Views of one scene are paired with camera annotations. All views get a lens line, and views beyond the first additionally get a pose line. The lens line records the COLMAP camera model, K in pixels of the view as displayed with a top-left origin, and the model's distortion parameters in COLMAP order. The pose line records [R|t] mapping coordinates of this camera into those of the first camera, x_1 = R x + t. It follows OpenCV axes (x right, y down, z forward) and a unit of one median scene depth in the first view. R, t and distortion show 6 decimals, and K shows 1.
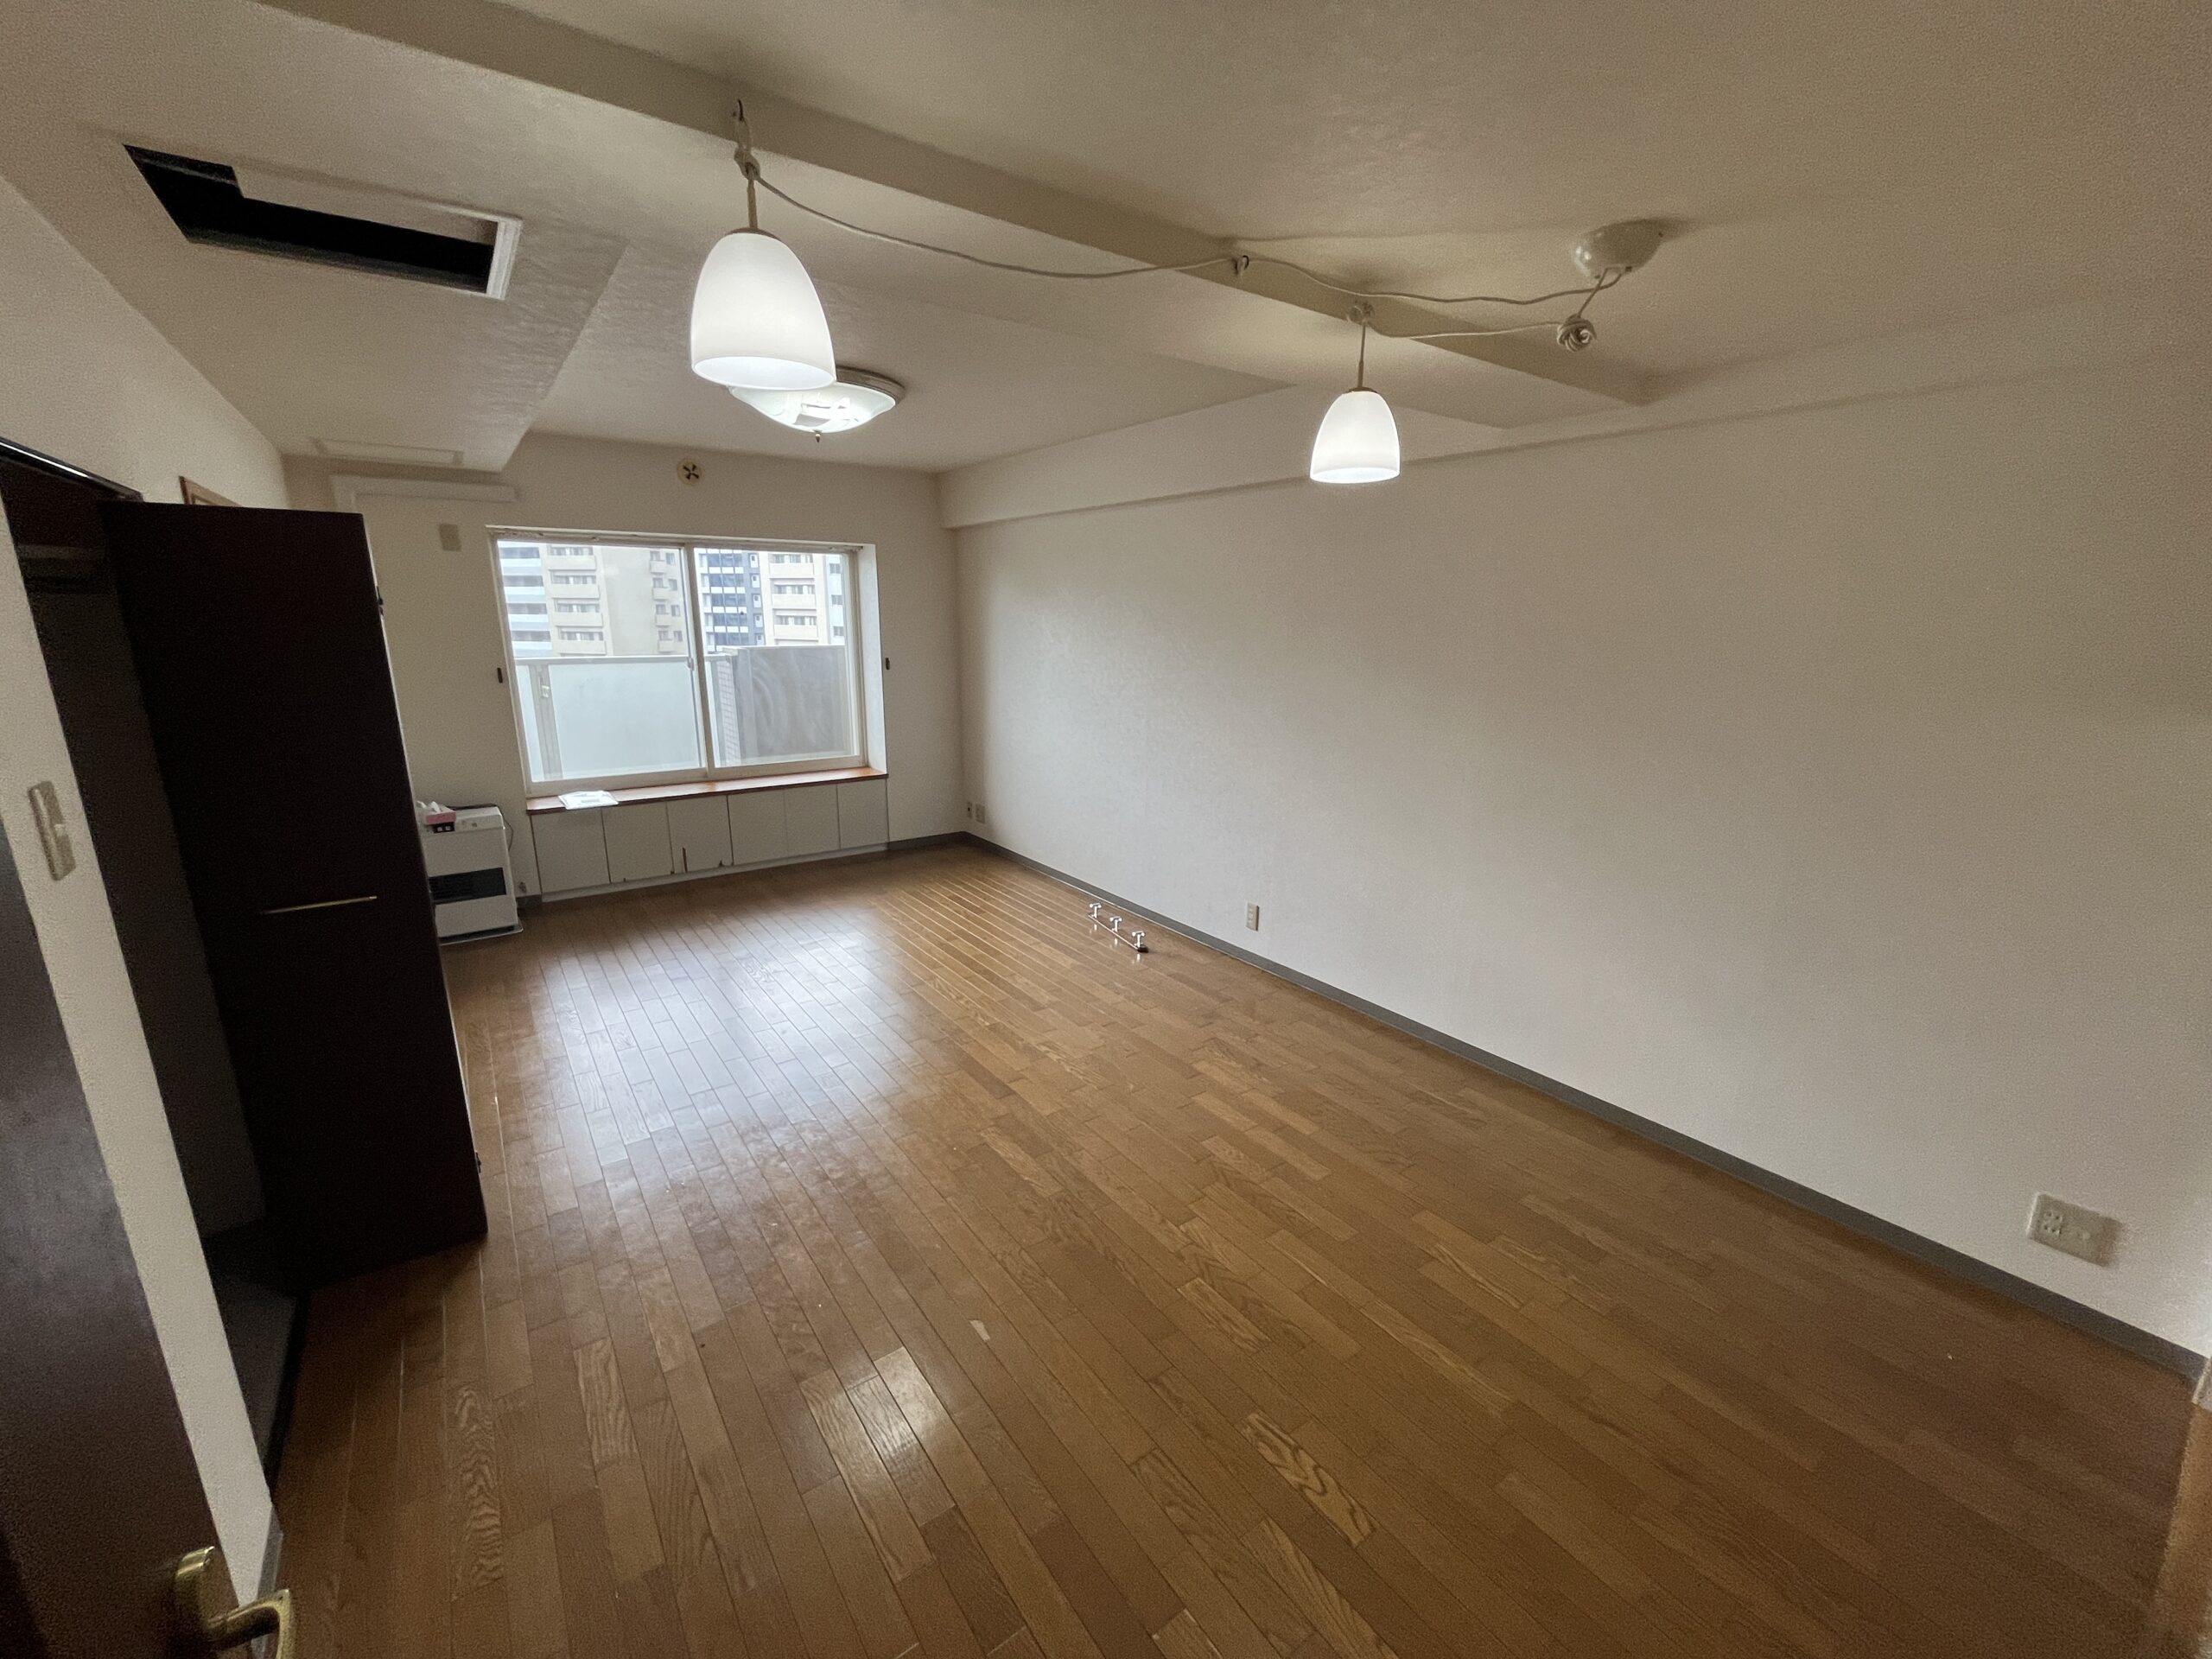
lens RADIAL K [[900.8, 0, 1107.7], [0, 900.8, 832.6], [0, 0, 1]] dist [0.000157, 0.000013]
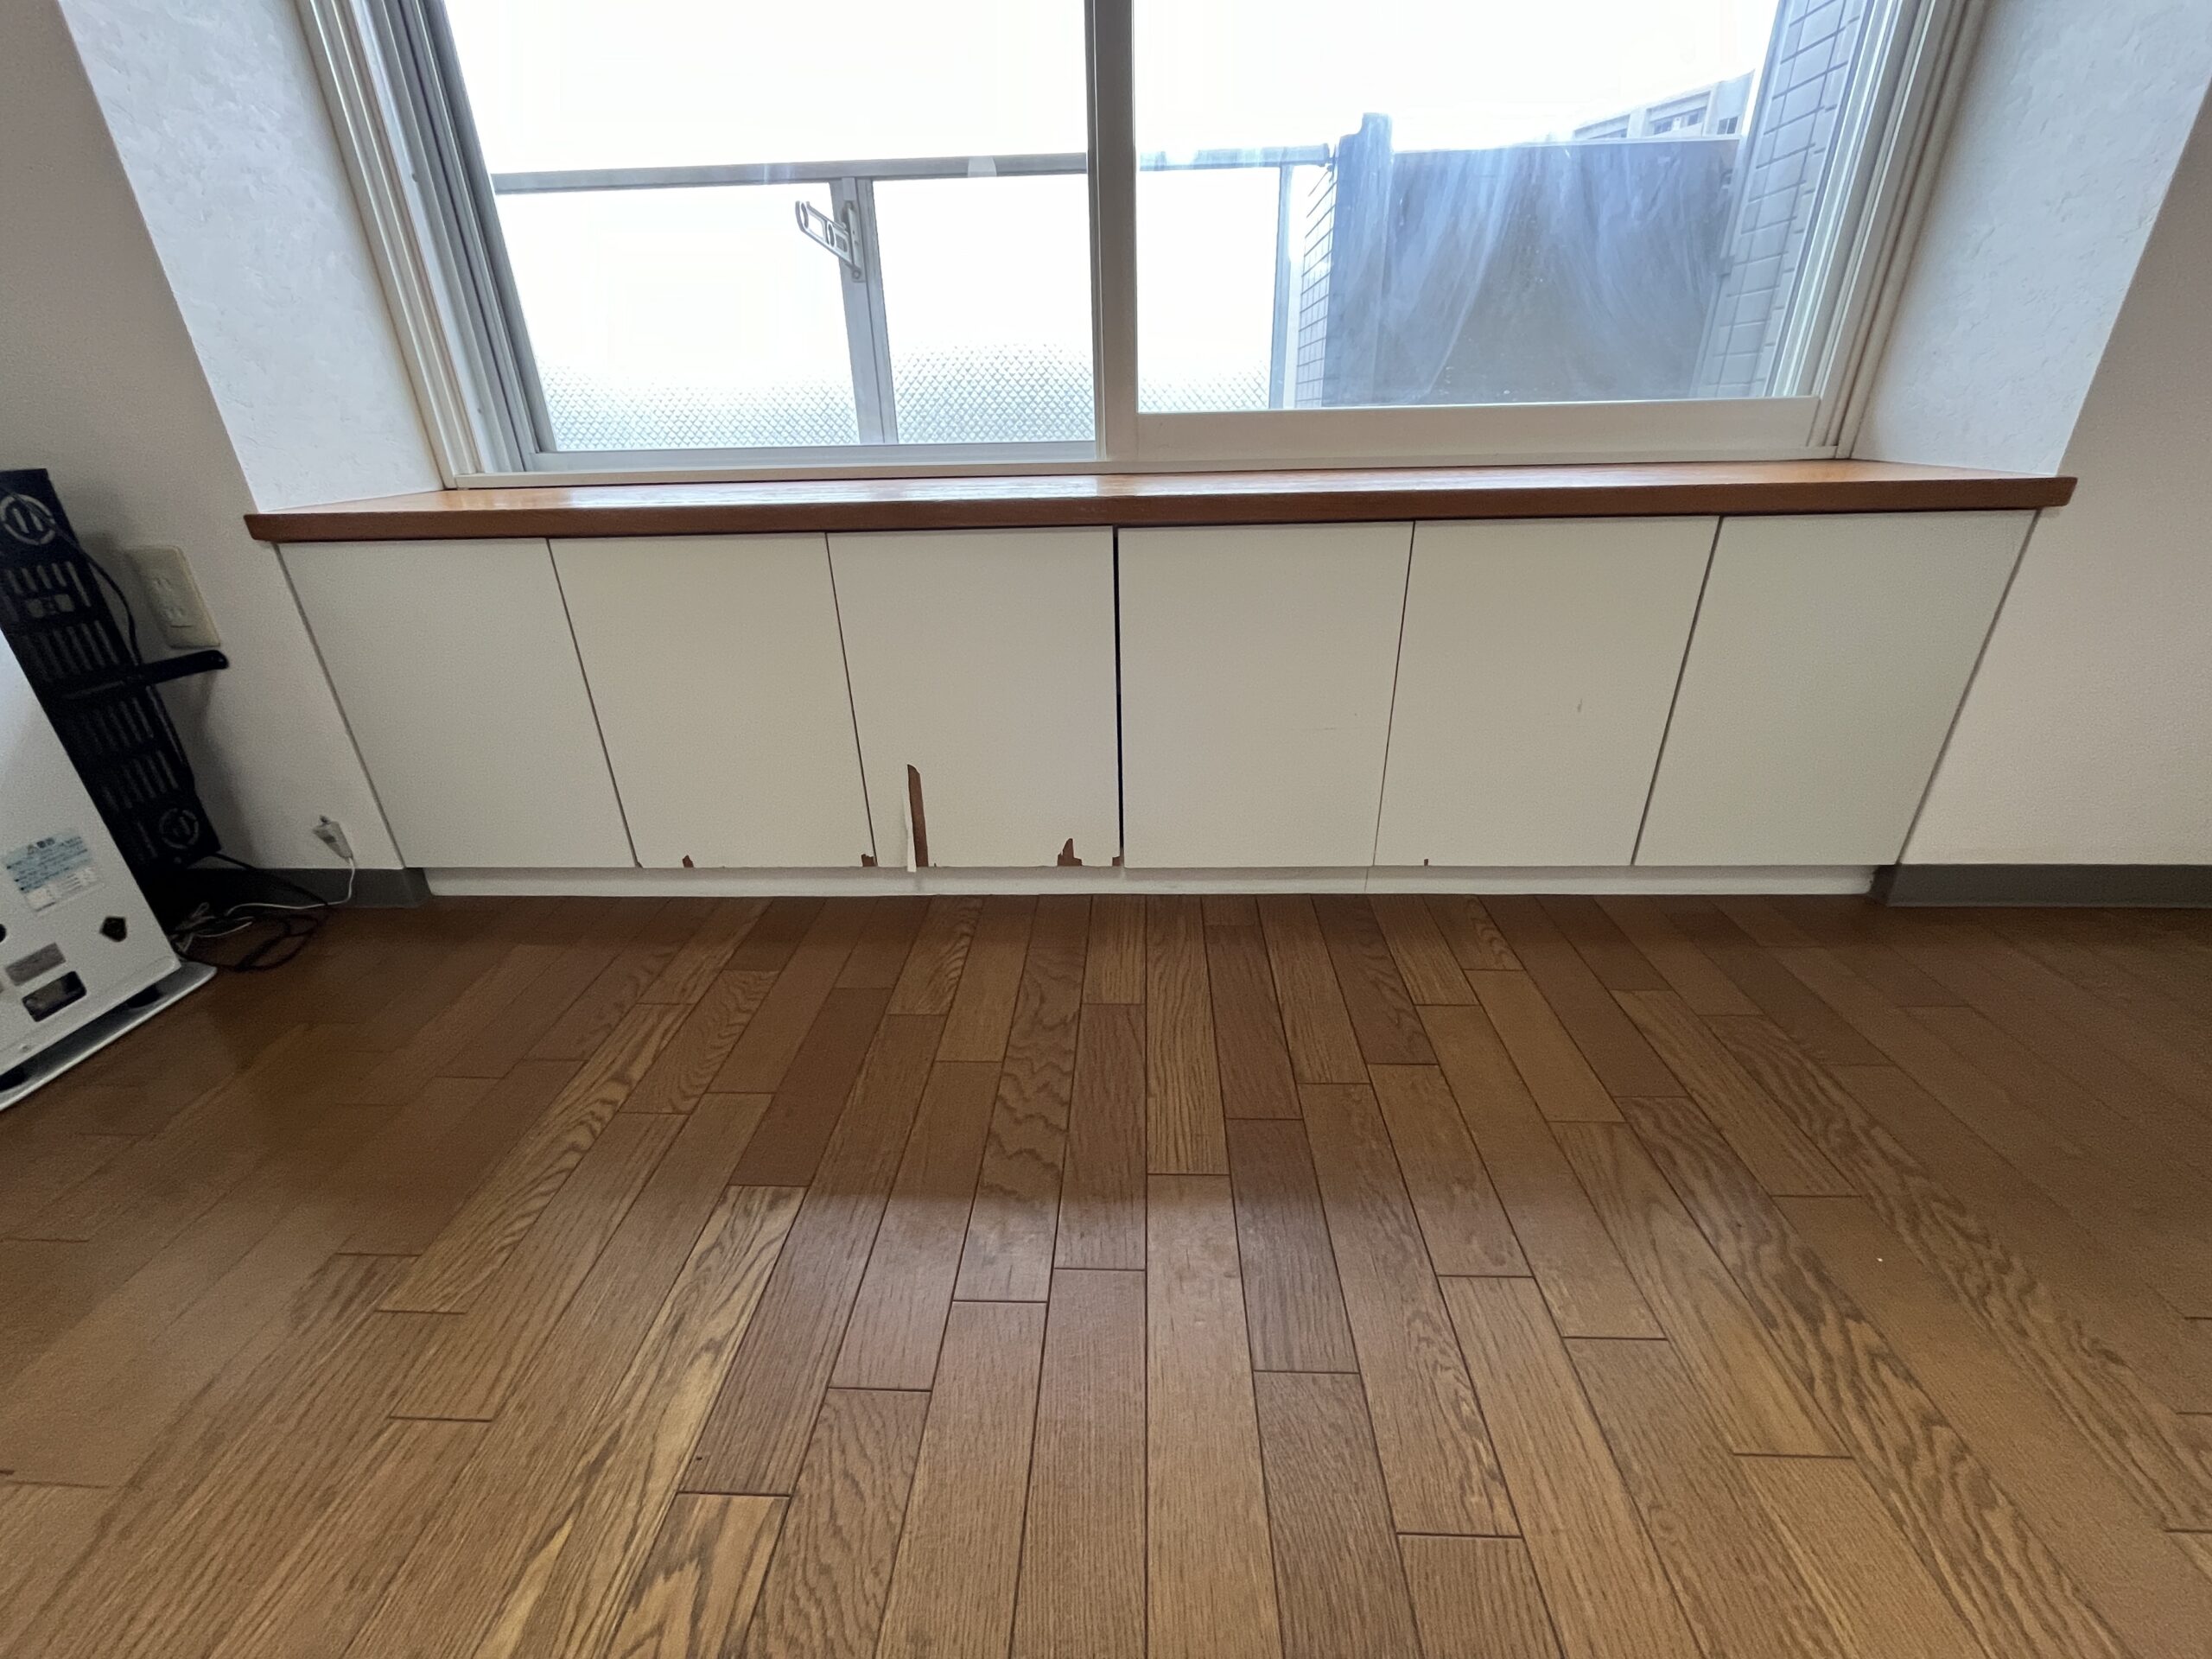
lens RADIAL K [[900.8, 0, 1103.7], [0, 900.8, 823.2], [0, 0, 1]] dist [0.000157, 0.000013]
pose [[0.784836, 0.237103, -0.572551, -0.295397], [-0.117933, 0.964172, 0.237620, -0.026661], [0.608378, -0.118970, 0.784680, 0.828714]]
